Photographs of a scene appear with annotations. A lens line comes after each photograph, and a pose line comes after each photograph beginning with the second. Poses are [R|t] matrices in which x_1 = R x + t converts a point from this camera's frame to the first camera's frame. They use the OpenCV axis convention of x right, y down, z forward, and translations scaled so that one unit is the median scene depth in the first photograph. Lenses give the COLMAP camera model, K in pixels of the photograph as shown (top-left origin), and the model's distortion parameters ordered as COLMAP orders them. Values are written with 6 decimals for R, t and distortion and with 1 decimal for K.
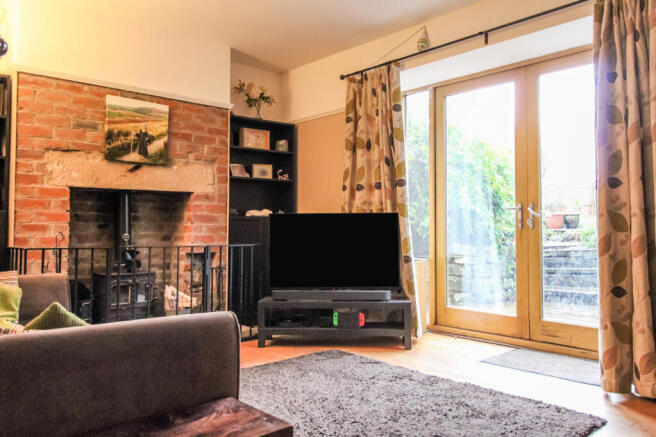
lens RADIAL K [[523.9, 0, 331.0], [0, 523.9, 218.2], [0, 0, 1]] dist [0.003528, -0.006936]
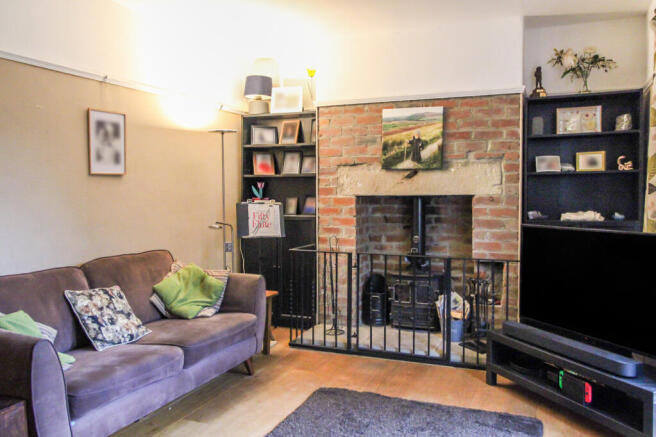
lens RADIAL K [[523.9, 0, 330.5], [0, 523.9, 218.2], [0, 0, 1]] dist [0.003528, -0.006936]
pose [[0.426086, 0.042386, -0.903689, 0.477099], [0.020330, 0.998201, 0.056404, -0.068269], [0.904454, -0.042405, 0.424457, 0.398258]]
